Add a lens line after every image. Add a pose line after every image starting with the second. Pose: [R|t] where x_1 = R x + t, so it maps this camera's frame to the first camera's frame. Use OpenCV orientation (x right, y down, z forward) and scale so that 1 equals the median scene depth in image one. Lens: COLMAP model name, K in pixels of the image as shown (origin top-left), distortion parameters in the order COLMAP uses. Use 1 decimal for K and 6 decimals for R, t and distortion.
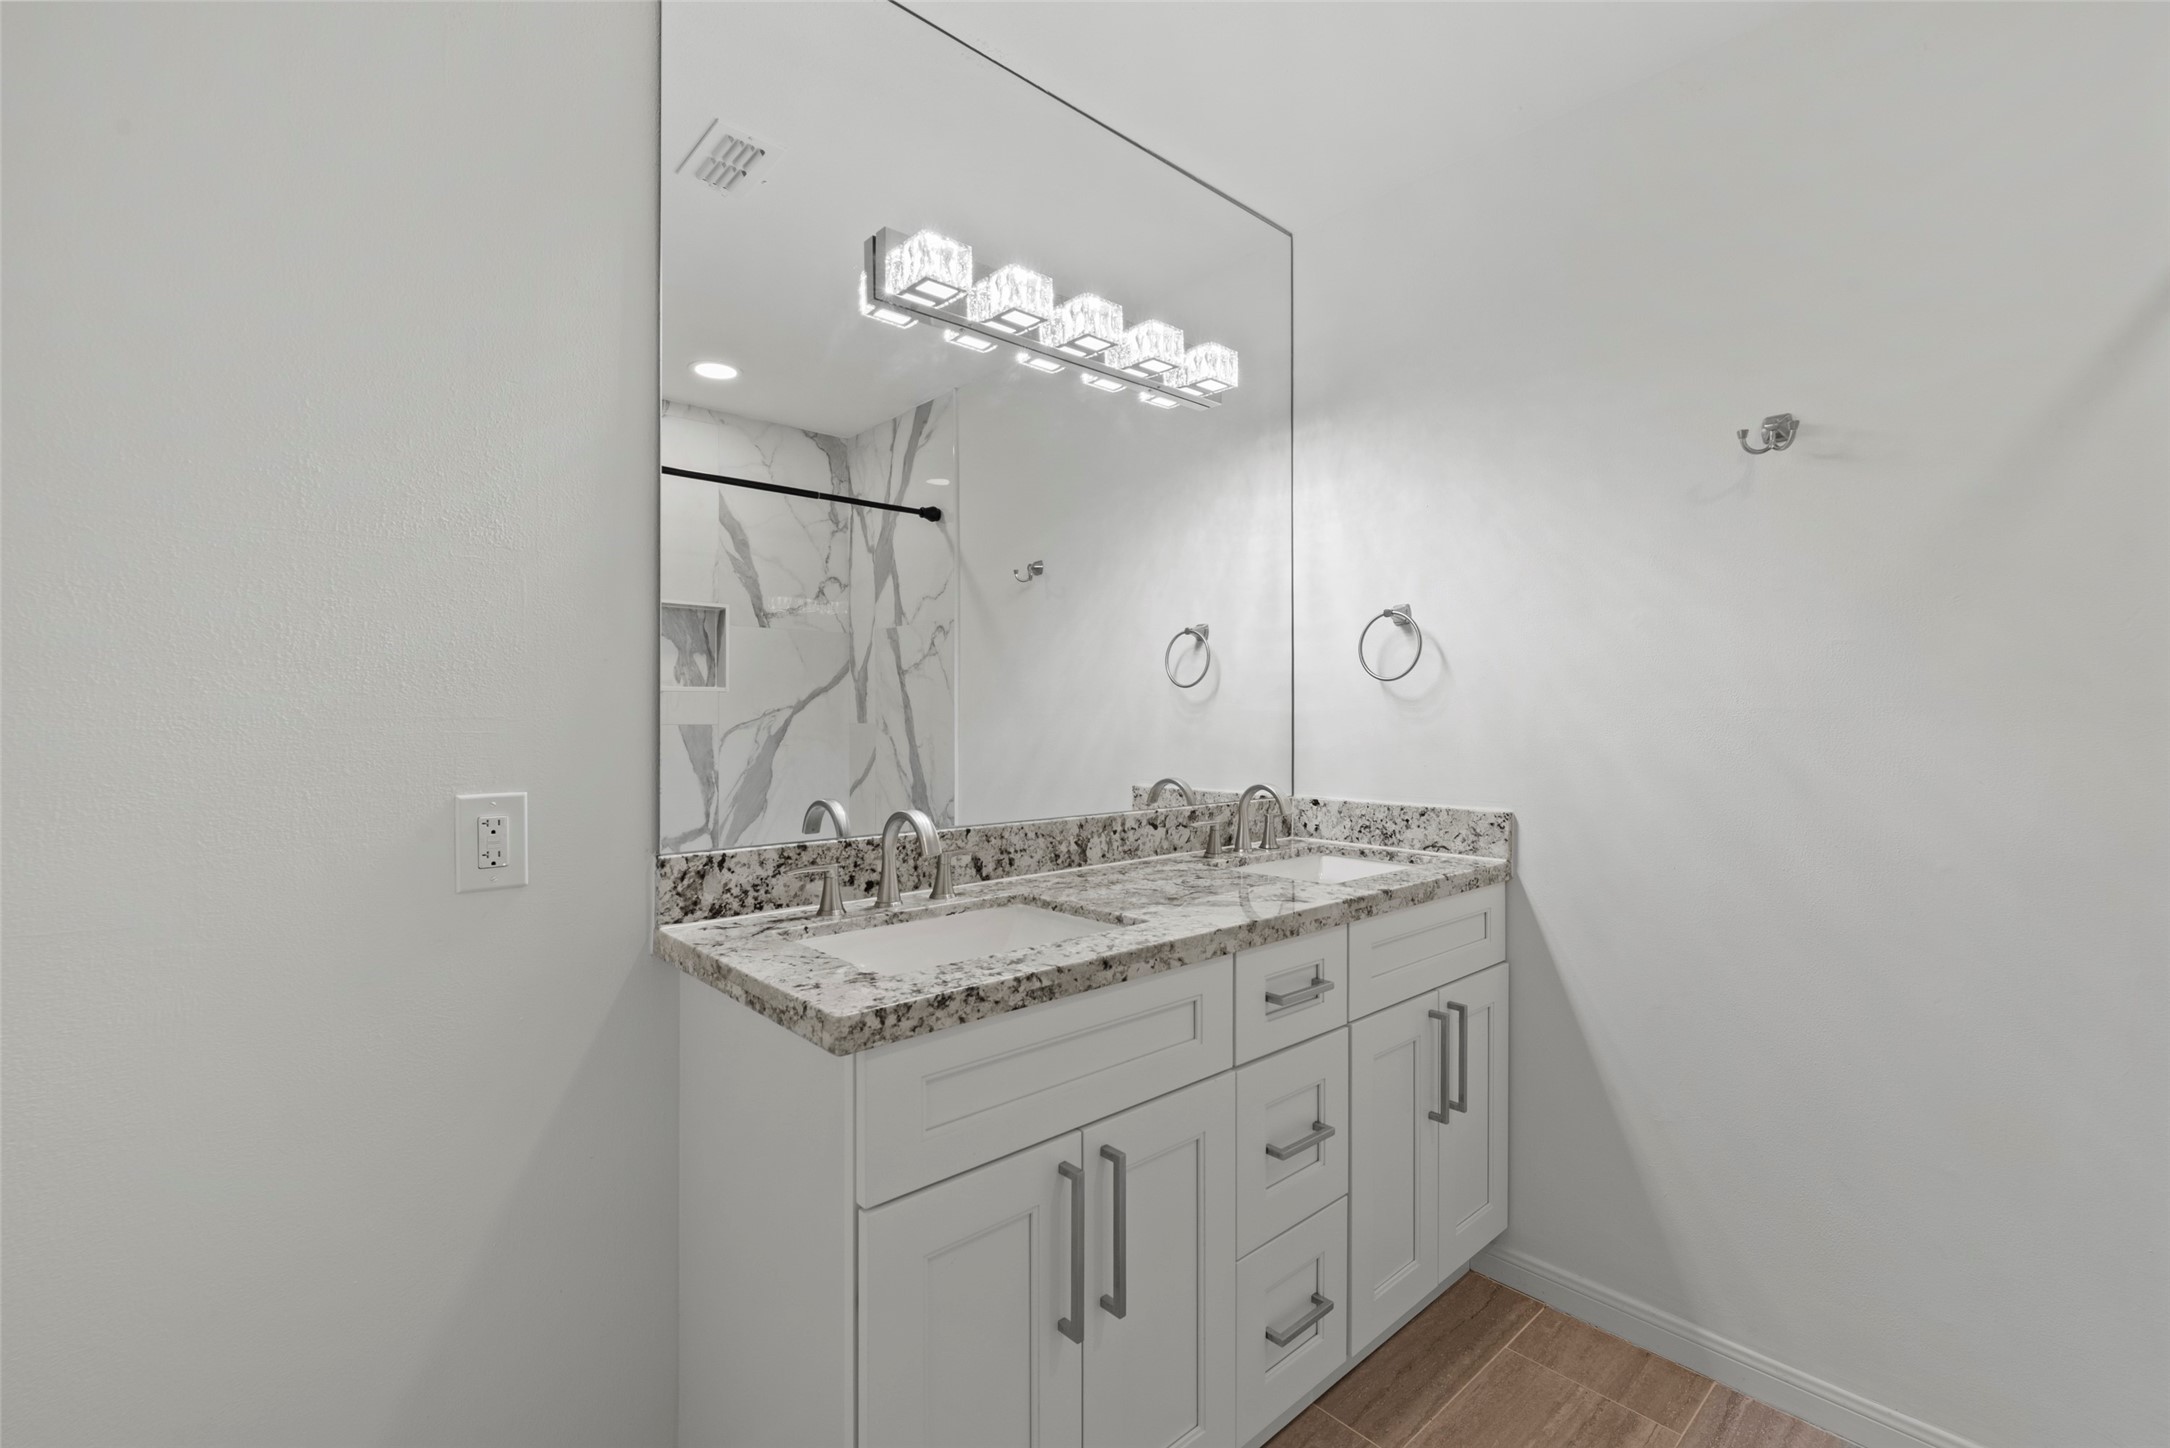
lens RADIAL K [[944.4, 0, 1076.2], [0, 944.4, 735.8], [0, 0, 1]] dist [-0.001873, 0.001325]
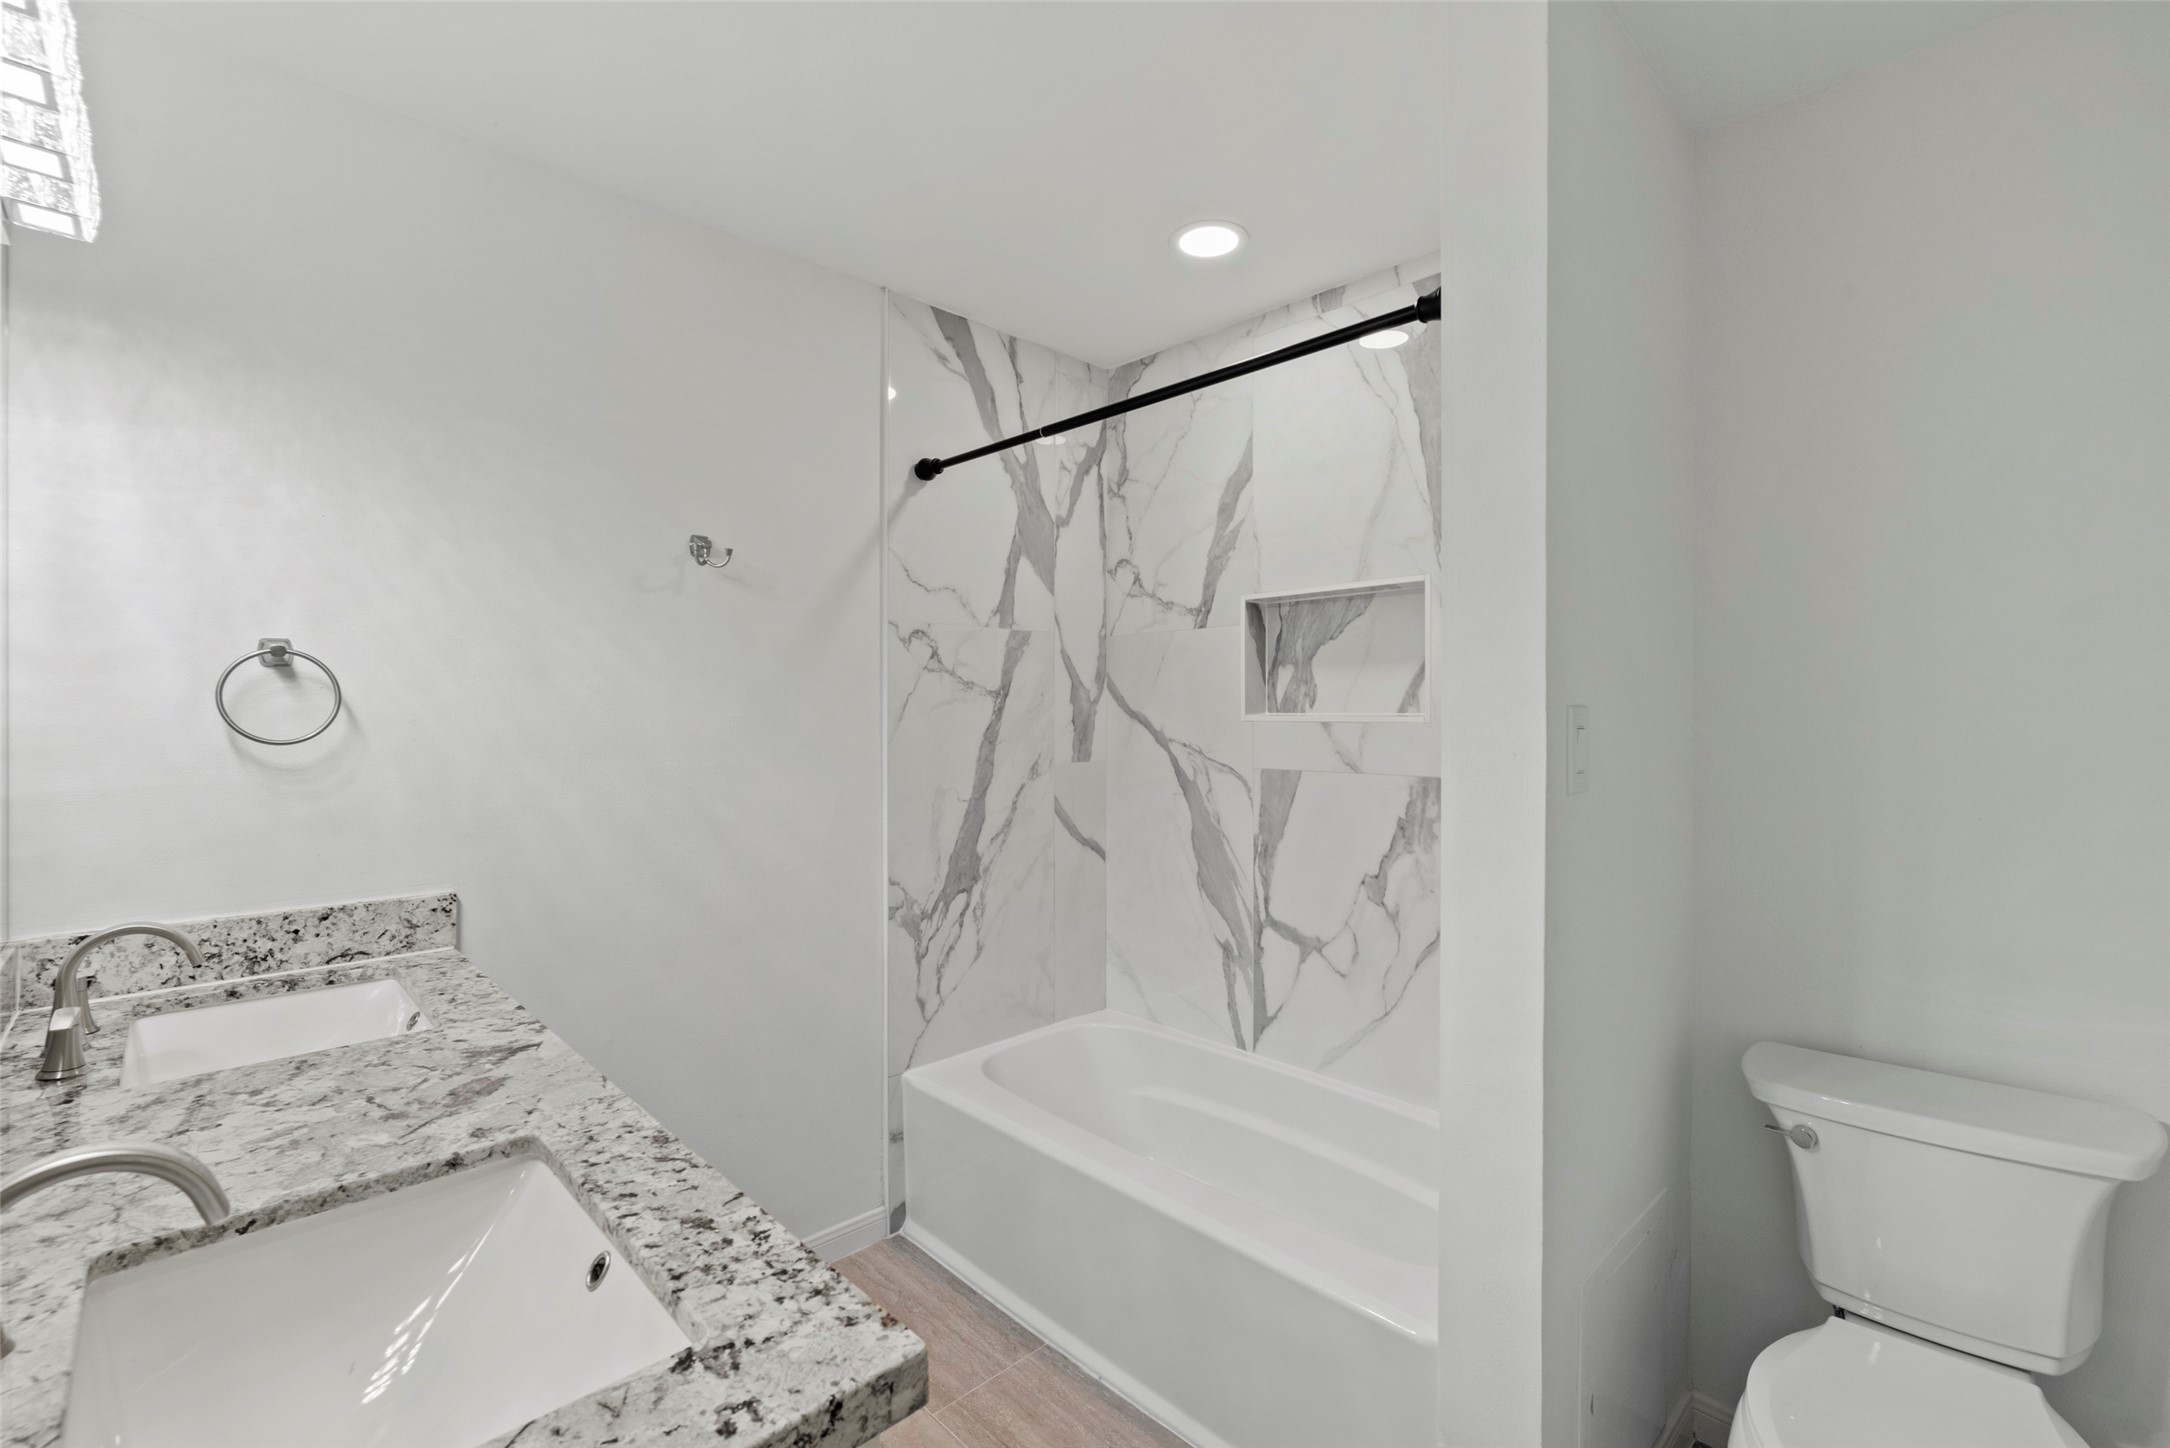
lens RADIAL K [[944.4, 0, 1105.3], [0, 944.4, 707.8], [0, 0, 1]] dist [-0.001873, 0.001325]
pose [[-0.043080, 0.007875, 0.999041, -0.427069], [0.019185, 0.999791, -0.007054, -0.069470], [-0.998887, 0.018863, -0.043222, 0.407603]]
